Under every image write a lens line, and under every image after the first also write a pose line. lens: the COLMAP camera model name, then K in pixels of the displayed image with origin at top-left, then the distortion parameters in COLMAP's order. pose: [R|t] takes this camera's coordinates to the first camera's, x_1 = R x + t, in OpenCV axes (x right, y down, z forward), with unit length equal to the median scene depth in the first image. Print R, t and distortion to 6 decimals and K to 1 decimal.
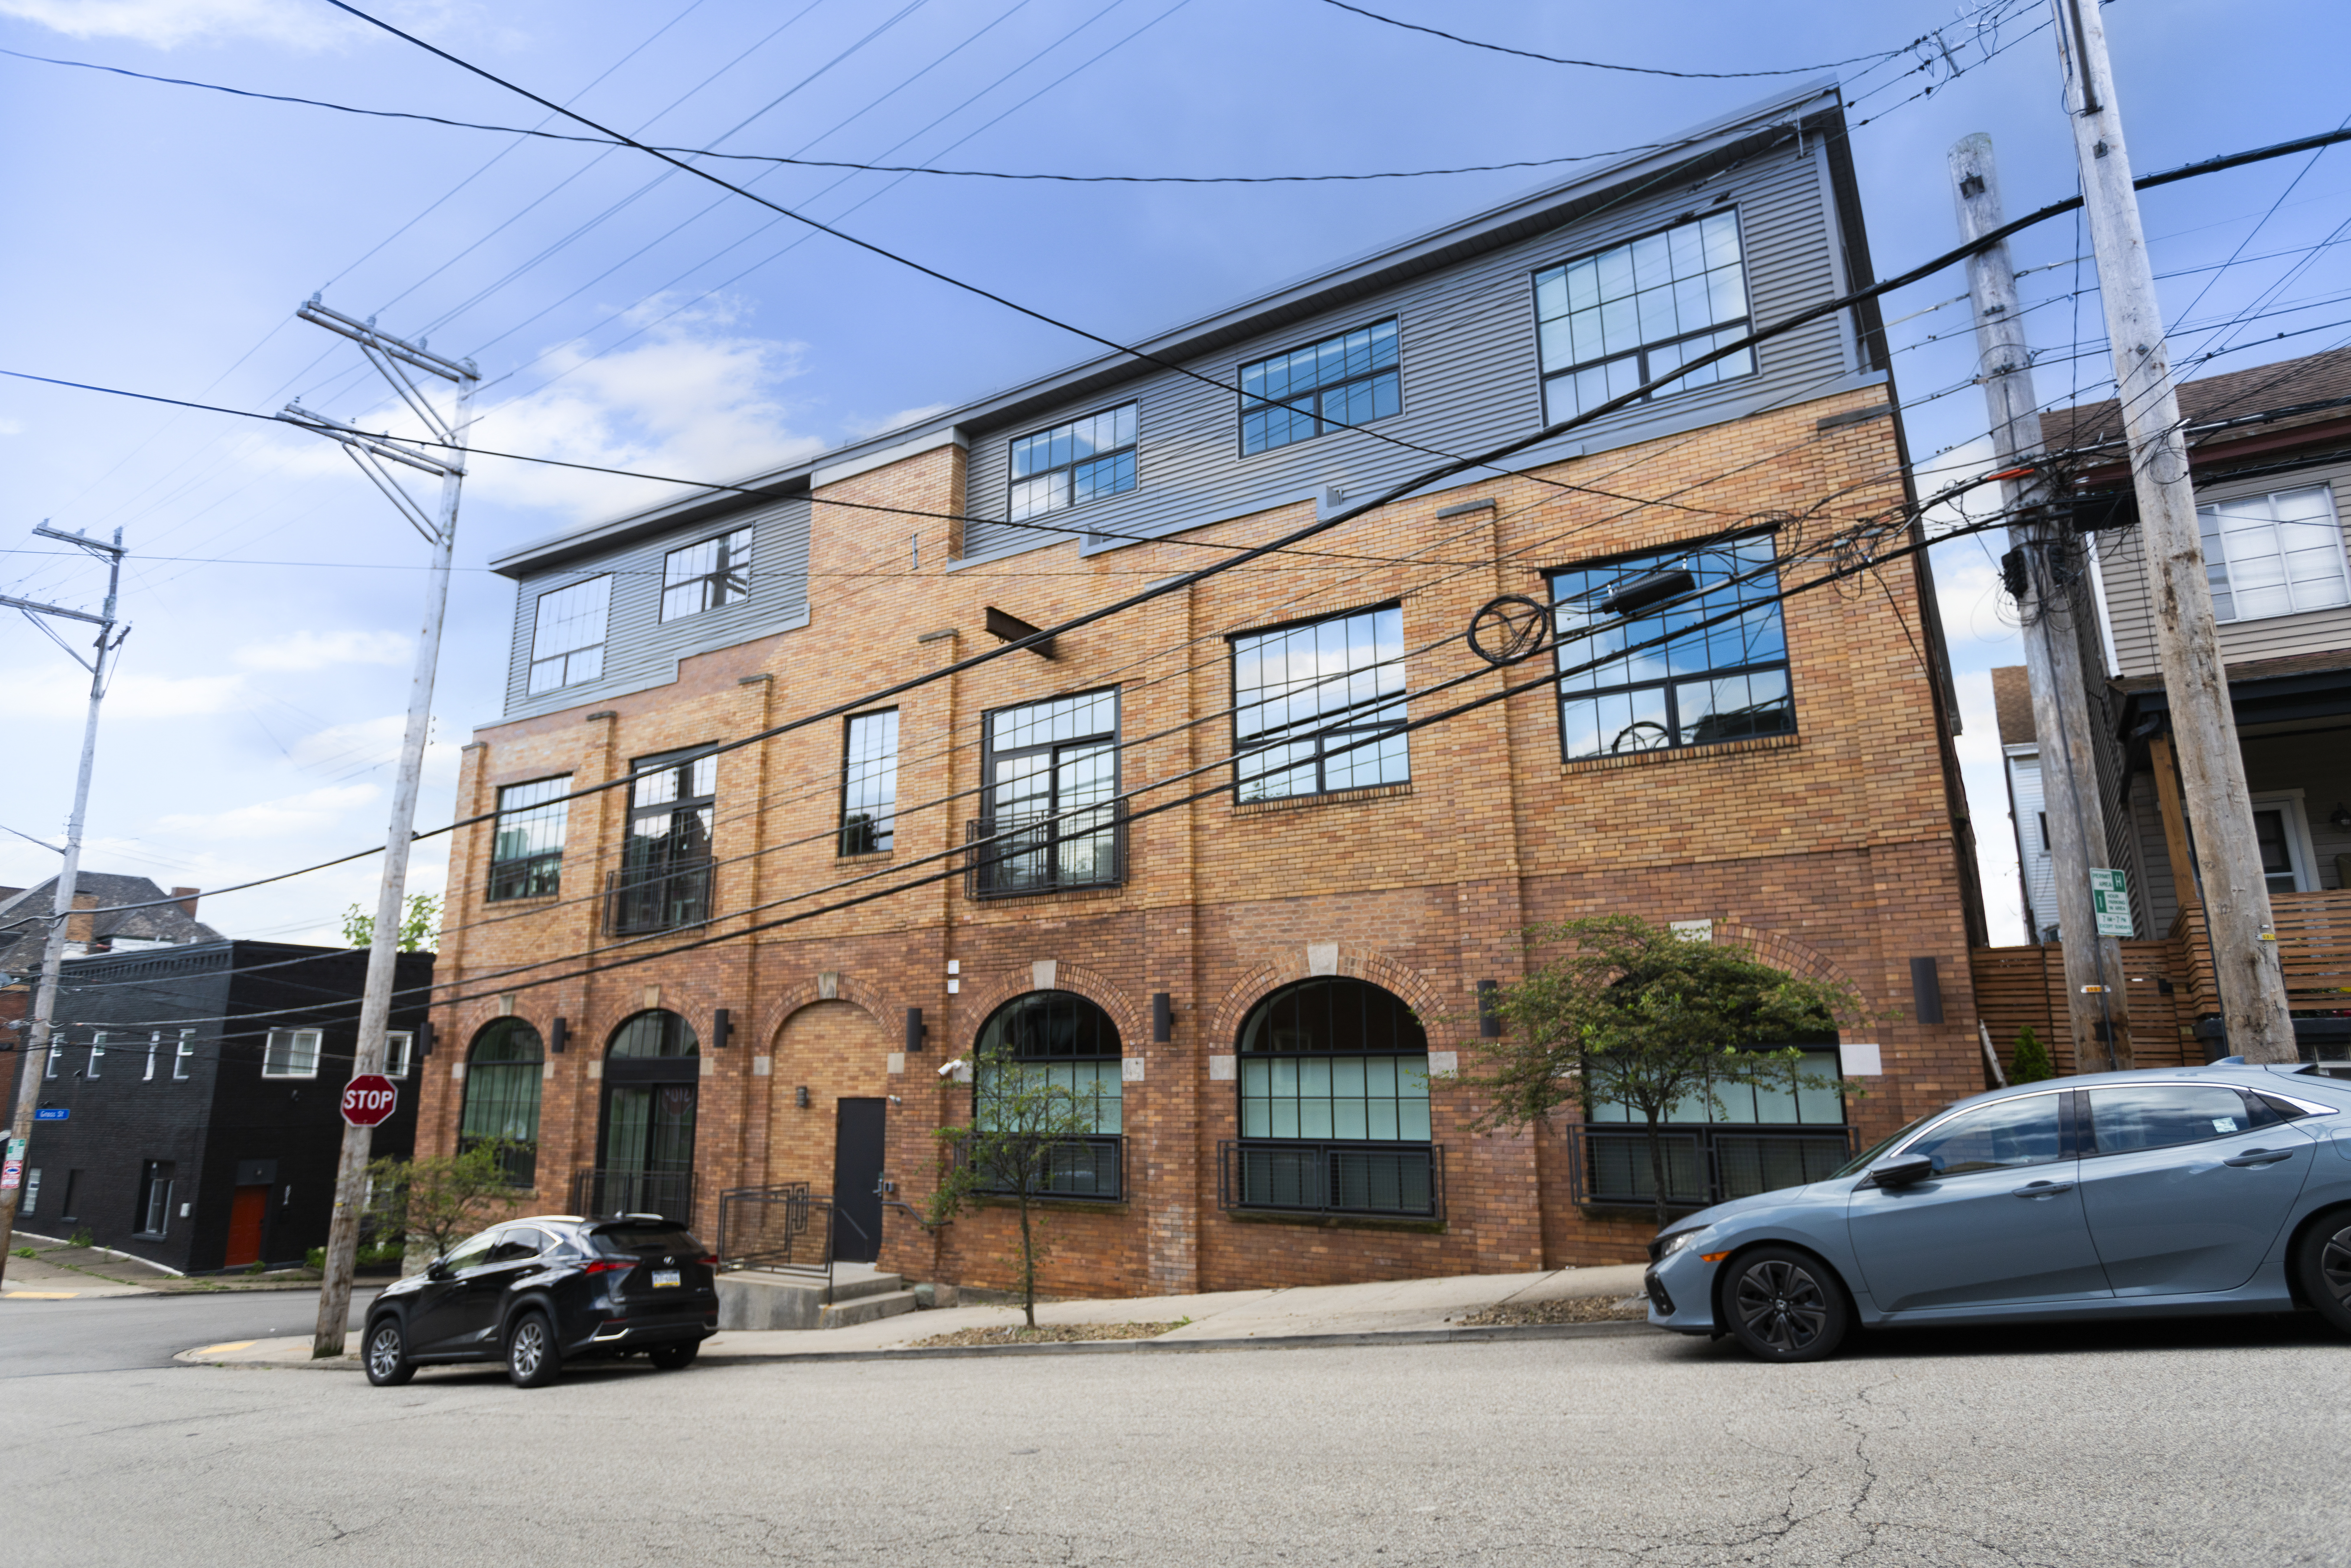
lens RADIAL K [[1334.7, 0, 1175.5], [0, 1334.7, 784.0], [0, 0, 1]] dist [-0.002773, 0.000999]
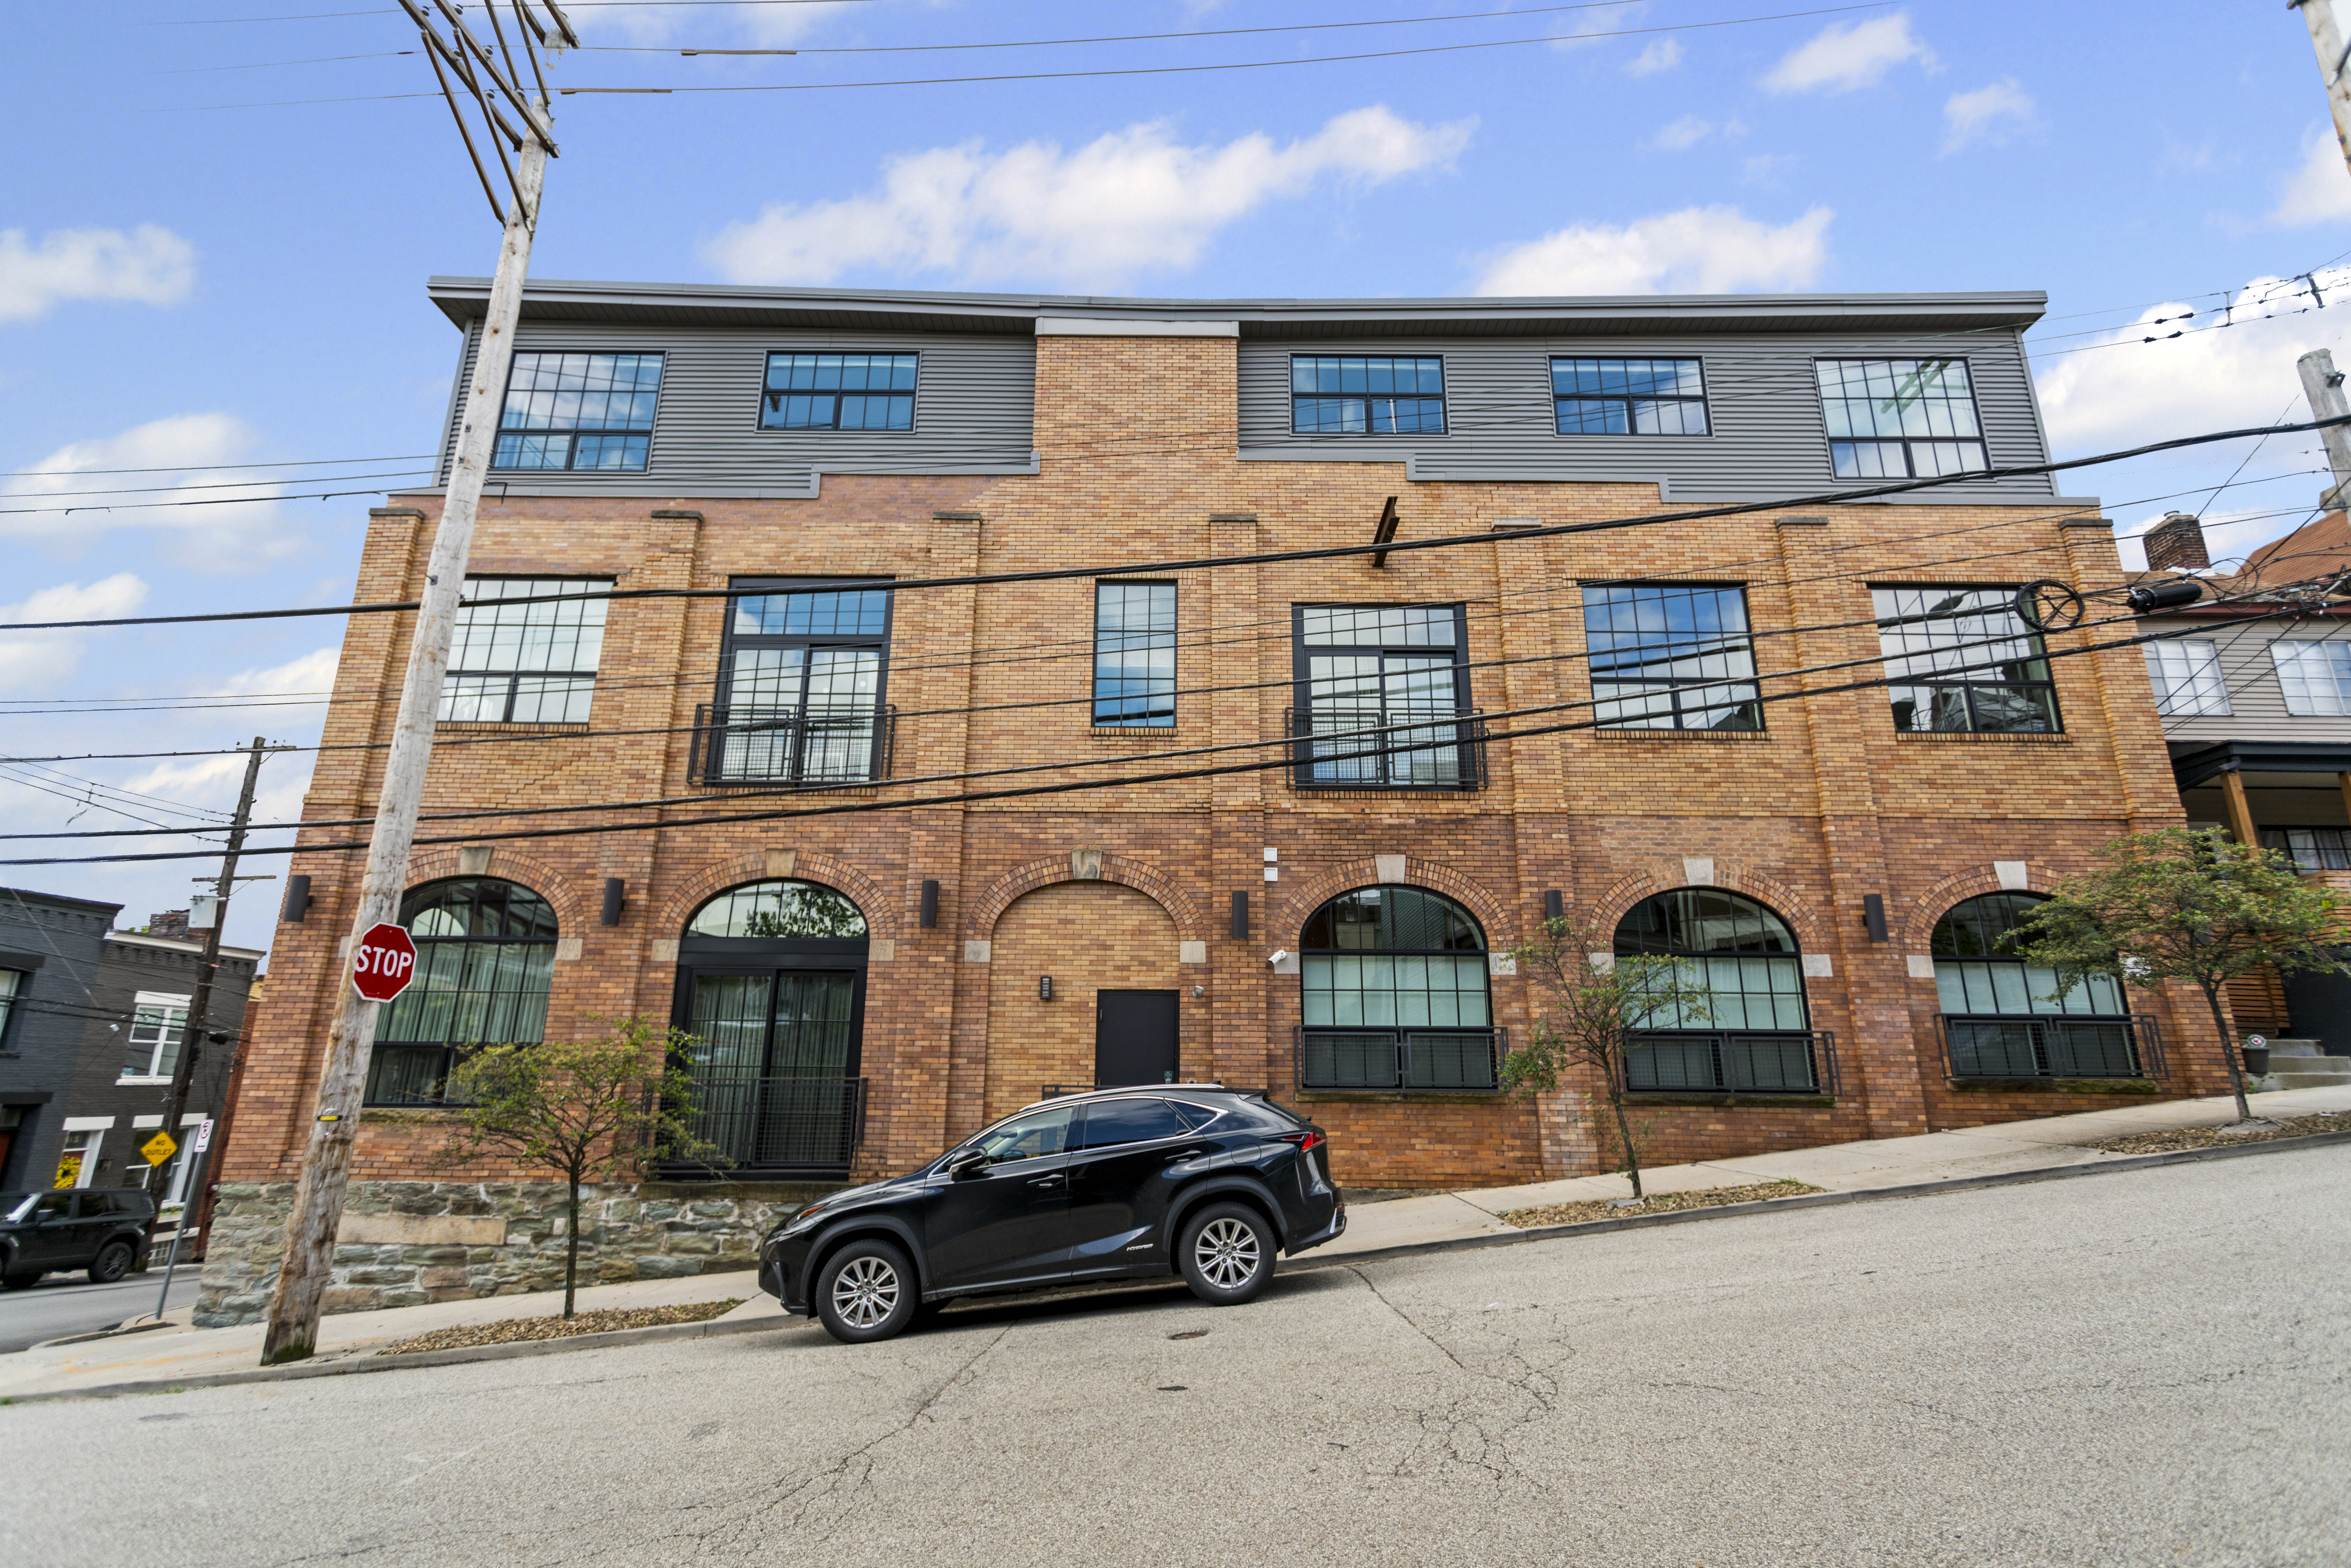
lens RADIAL K [[1205.0, 0, 1174.4], [0, 1205.0, 707.1], [0, 0, 1]] dist [-0.002279, 0.012094]
pose [[0.844806, 0.167732, 0.508104, -0.709161], [-0.128296, 0.985394, -0.111979, 0.143348], [-0.519465, 0.029413, 0.853985, 0.298269]]
